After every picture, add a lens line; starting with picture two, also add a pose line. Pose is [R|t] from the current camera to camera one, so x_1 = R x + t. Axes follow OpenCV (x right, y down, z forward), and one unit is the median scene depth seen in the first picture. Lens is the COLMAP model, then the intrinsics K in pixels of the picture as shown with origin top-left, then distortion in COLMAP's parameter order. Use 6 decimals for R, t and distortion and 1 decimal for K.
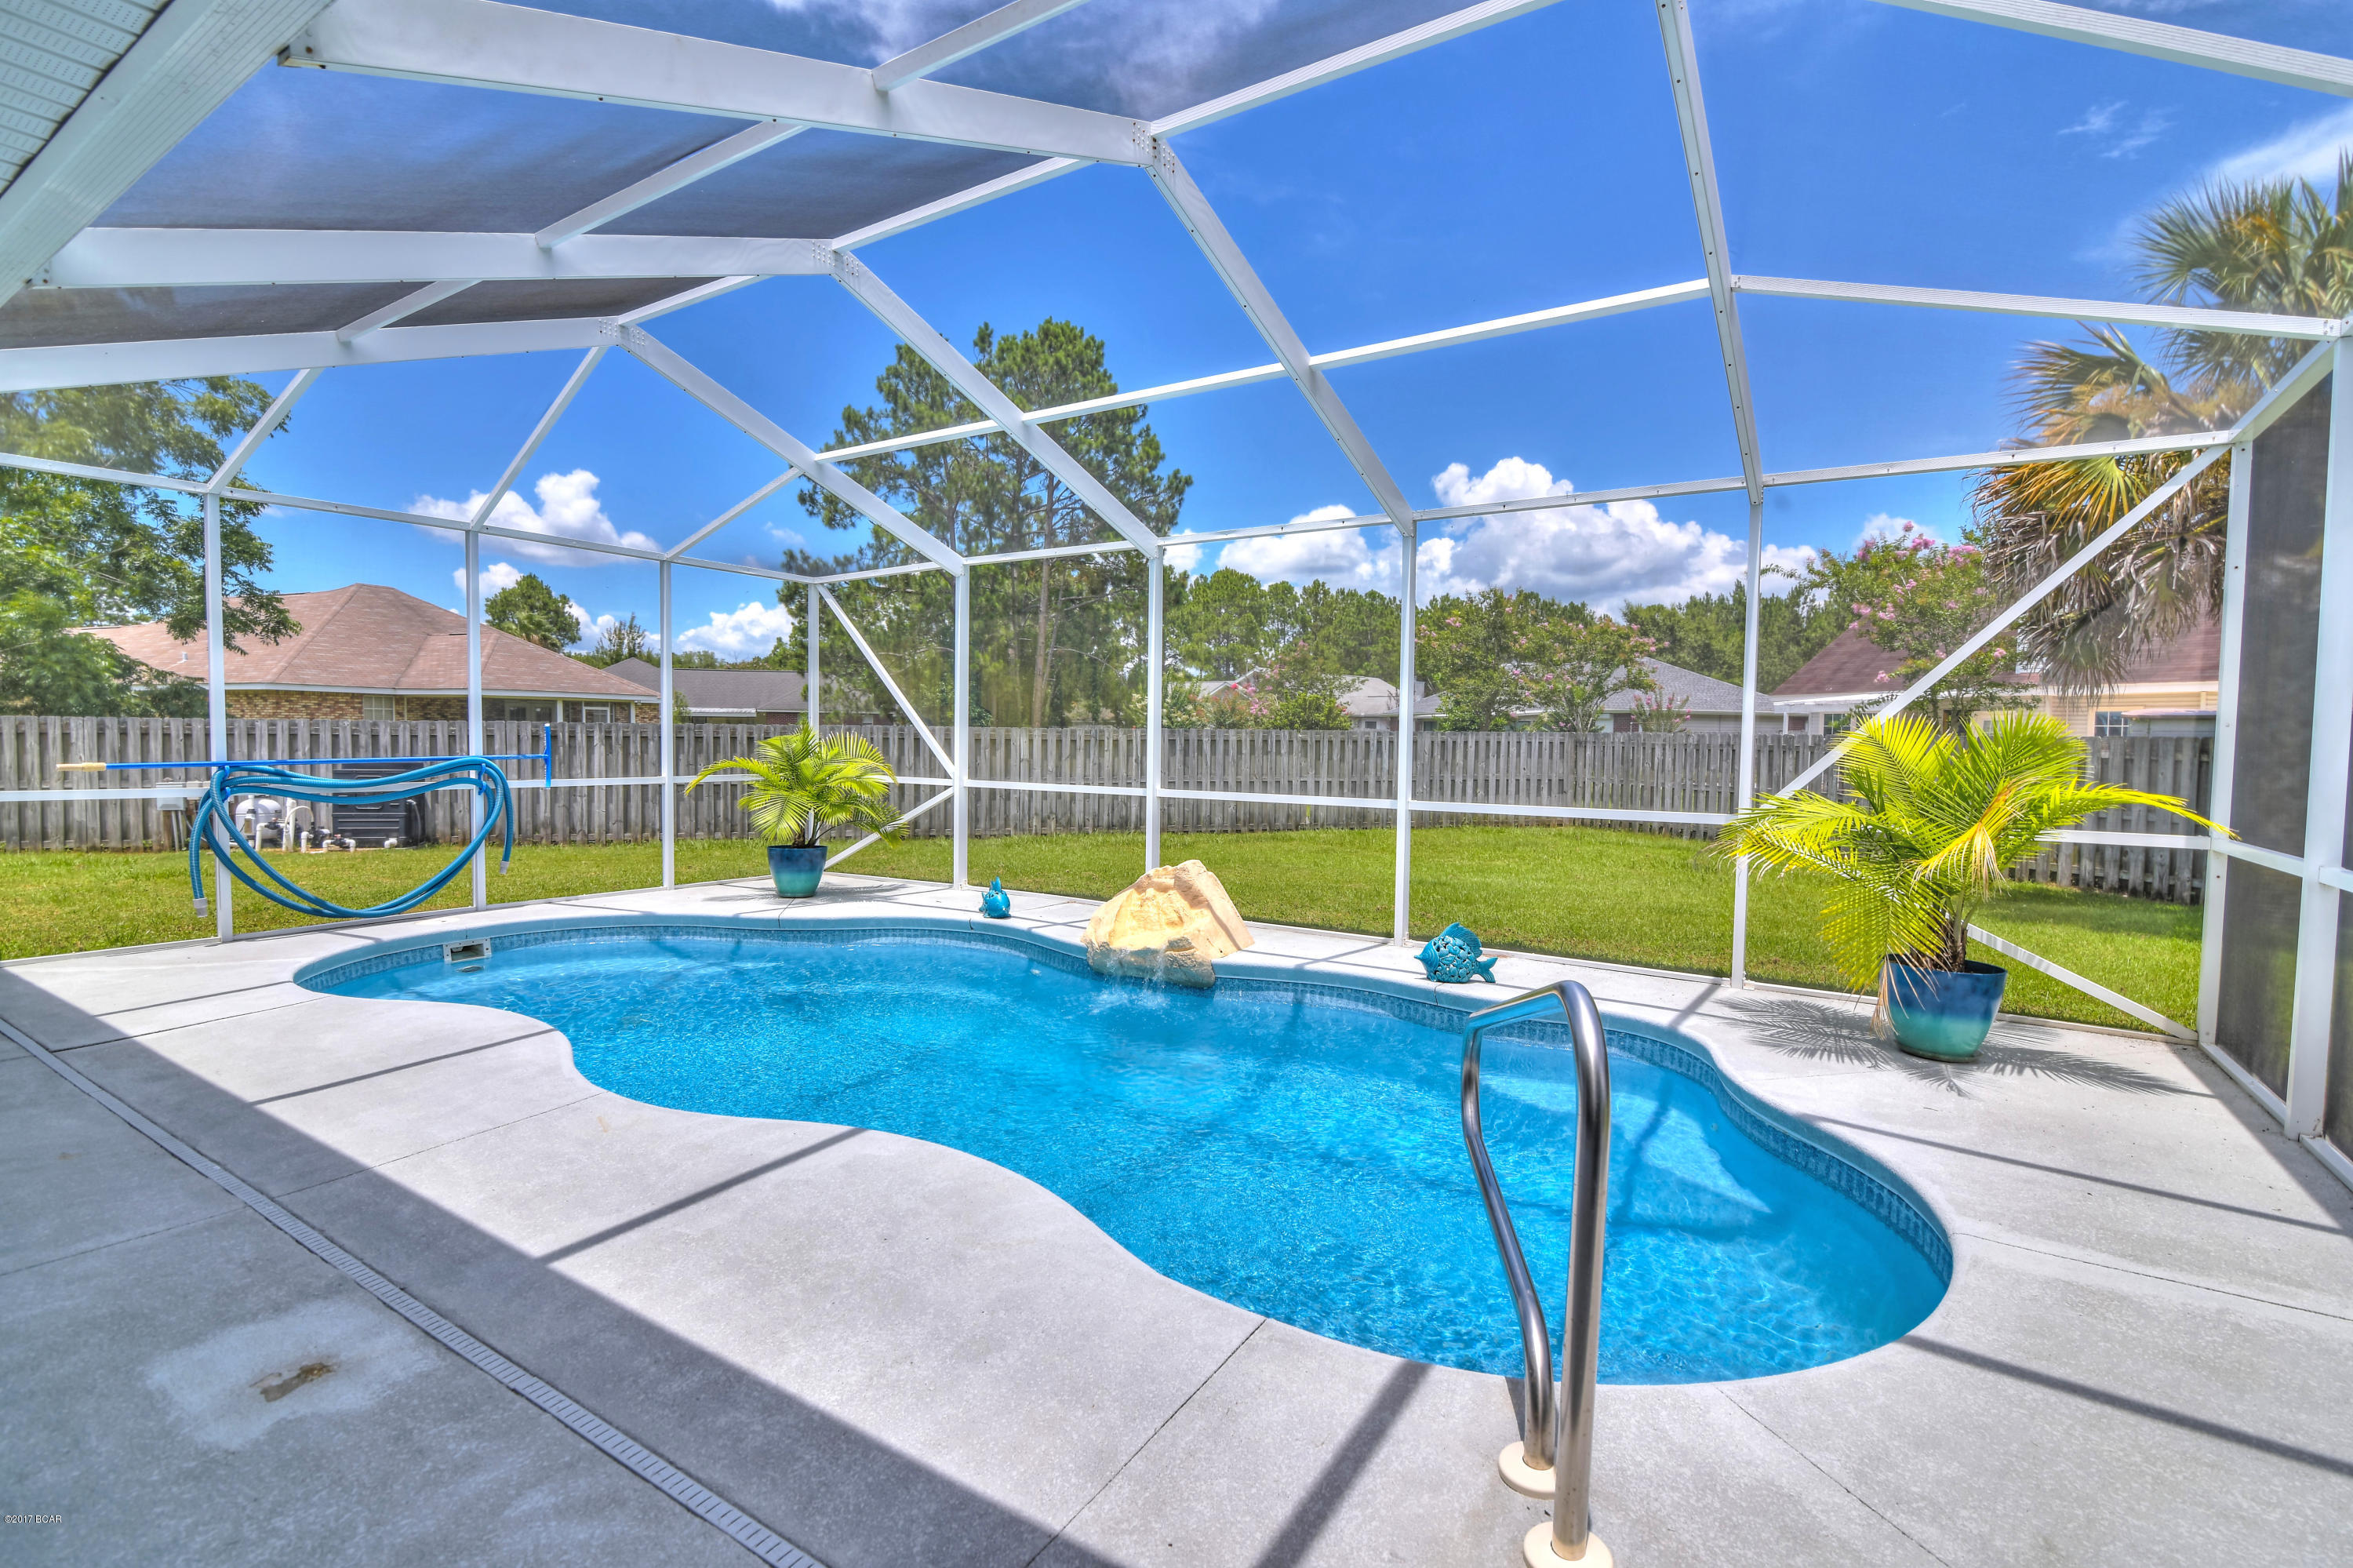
lens RADIAL K [[1098.2, 0, 1176.5], [0, 1098.2, 784.0], [0, 0, 1]] dist [-0.002929, -0.000340]
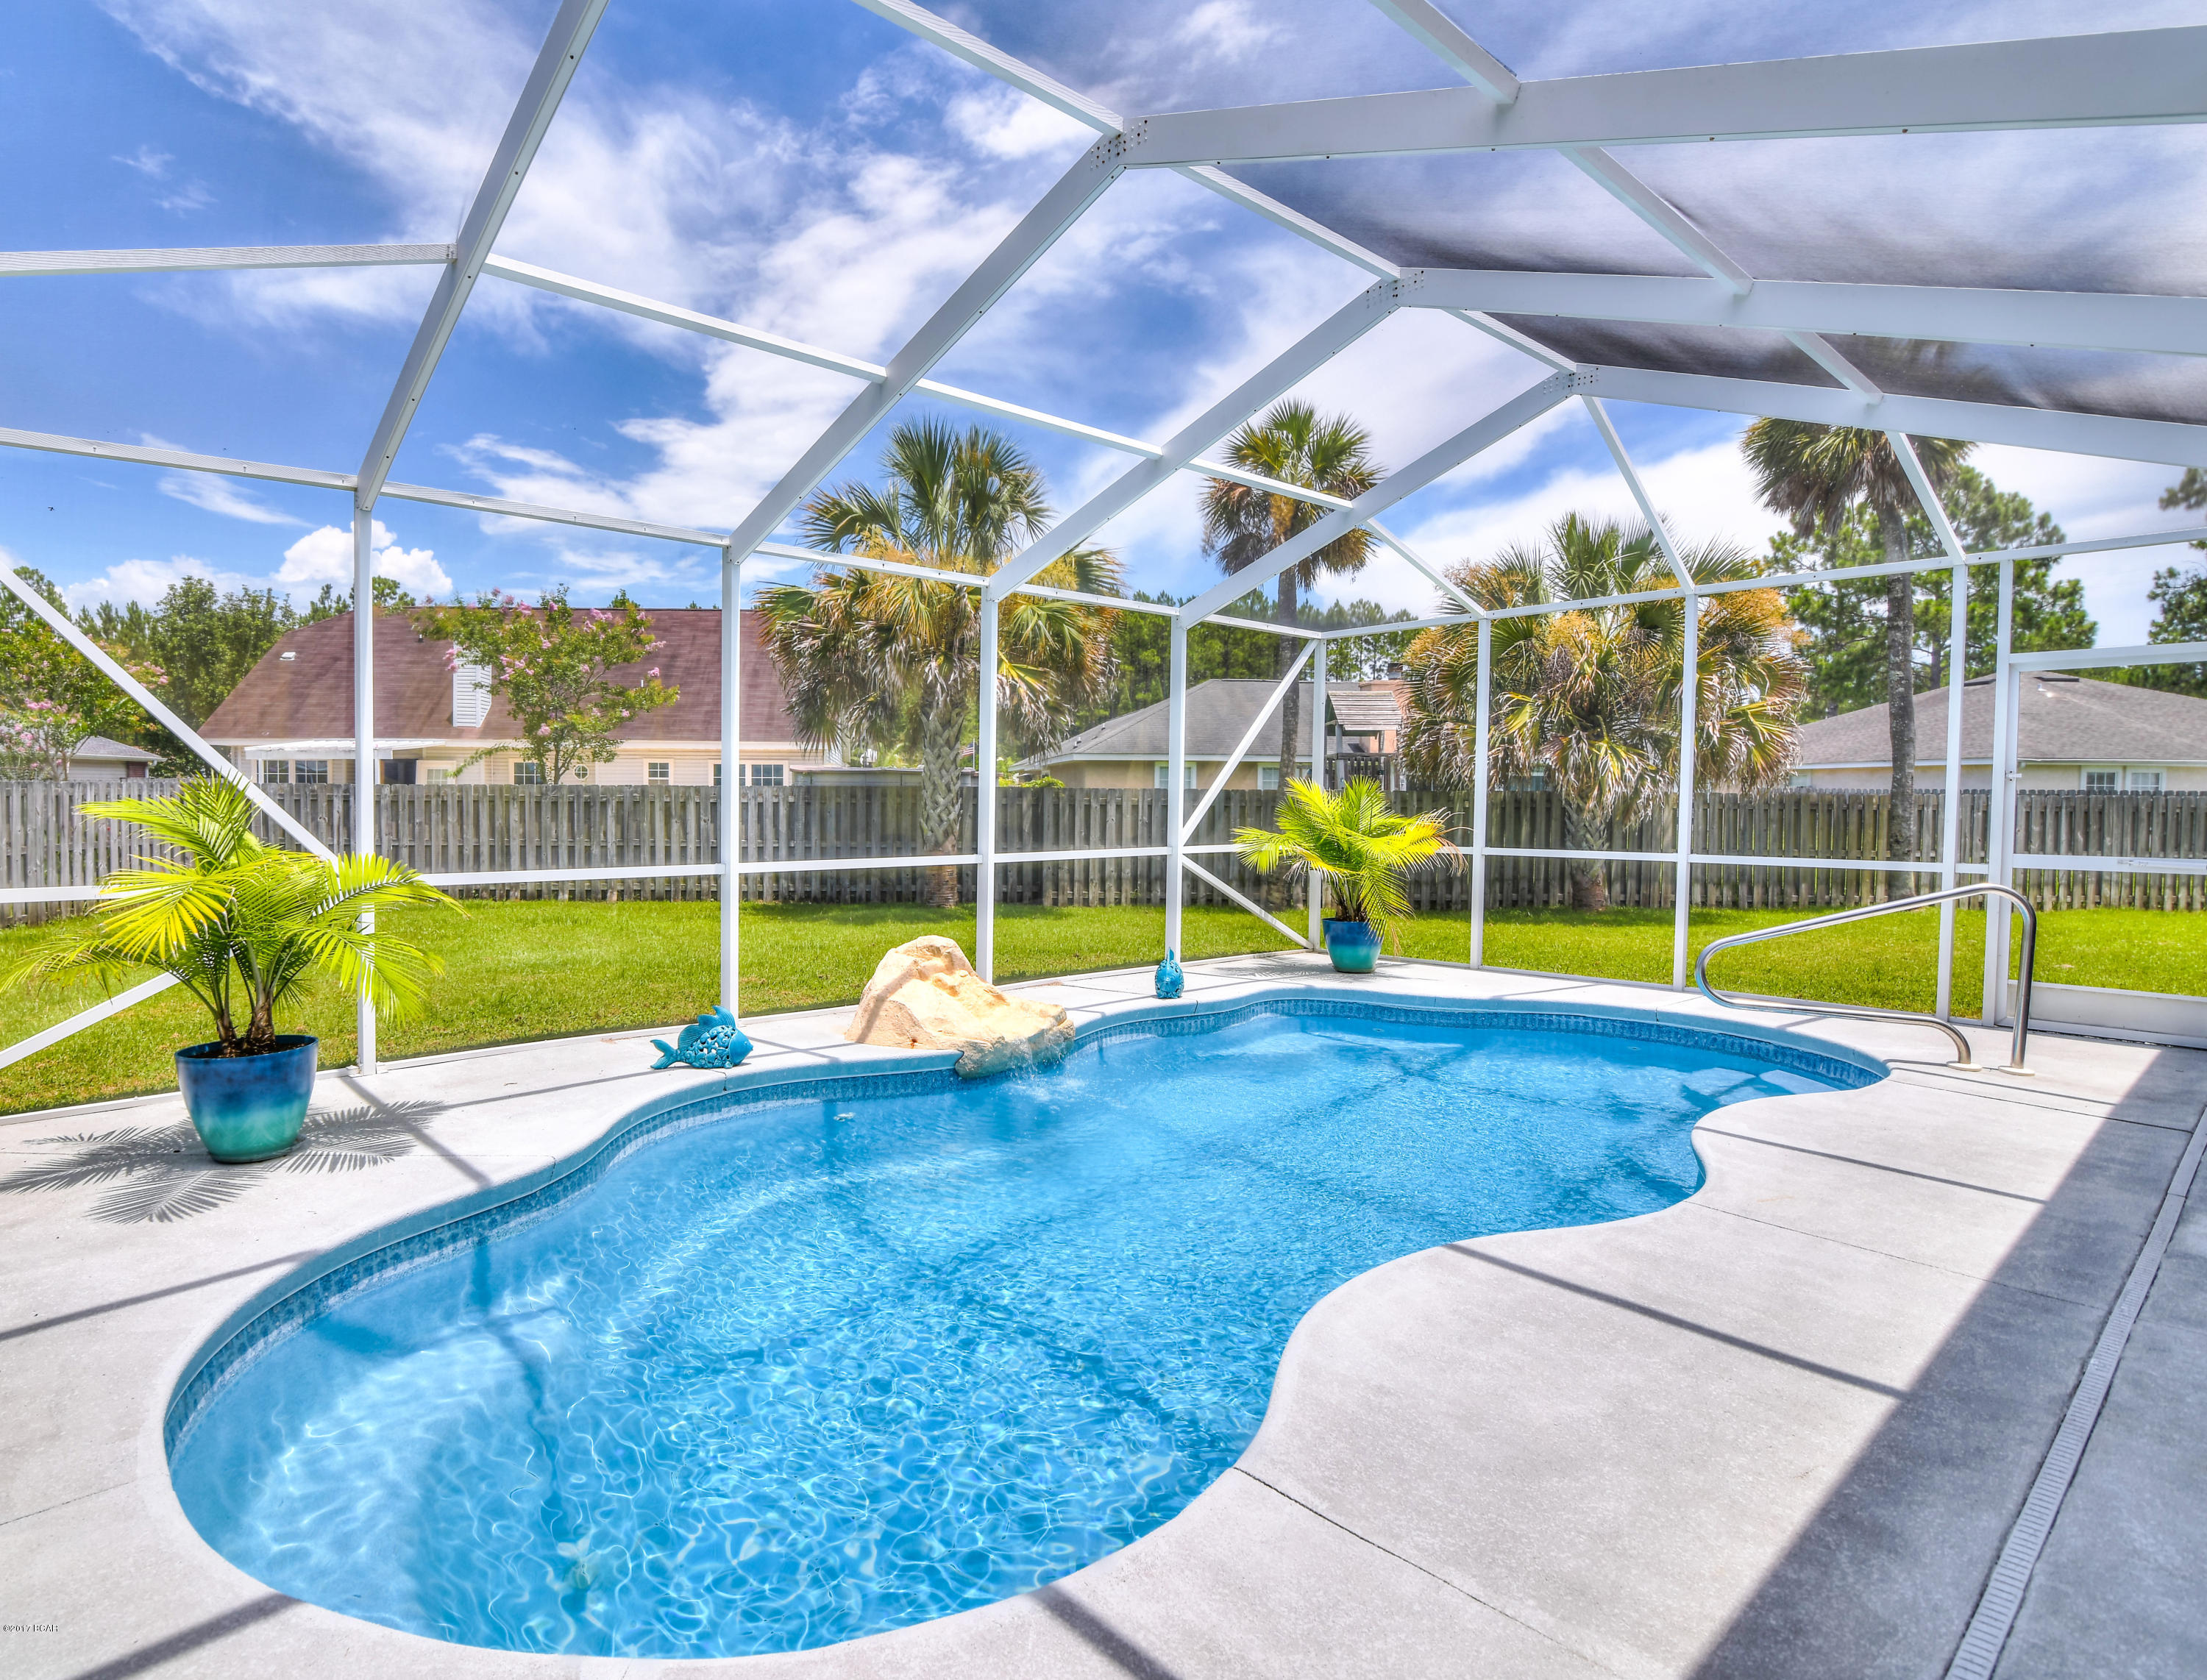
lens RADIAL K [[1104.4, 0, 1099.1], [0, 1104.4, 838.9], [0, 0, 1]] dist [-0.001099, 0.000085]
pose [[0.266032, -0.048644, 0.962736, -0.302035], [0.041693, 0.998372, 0.038924, -0.013524], [-0.963062, 0.029785, 0.267627, 0.244731]]
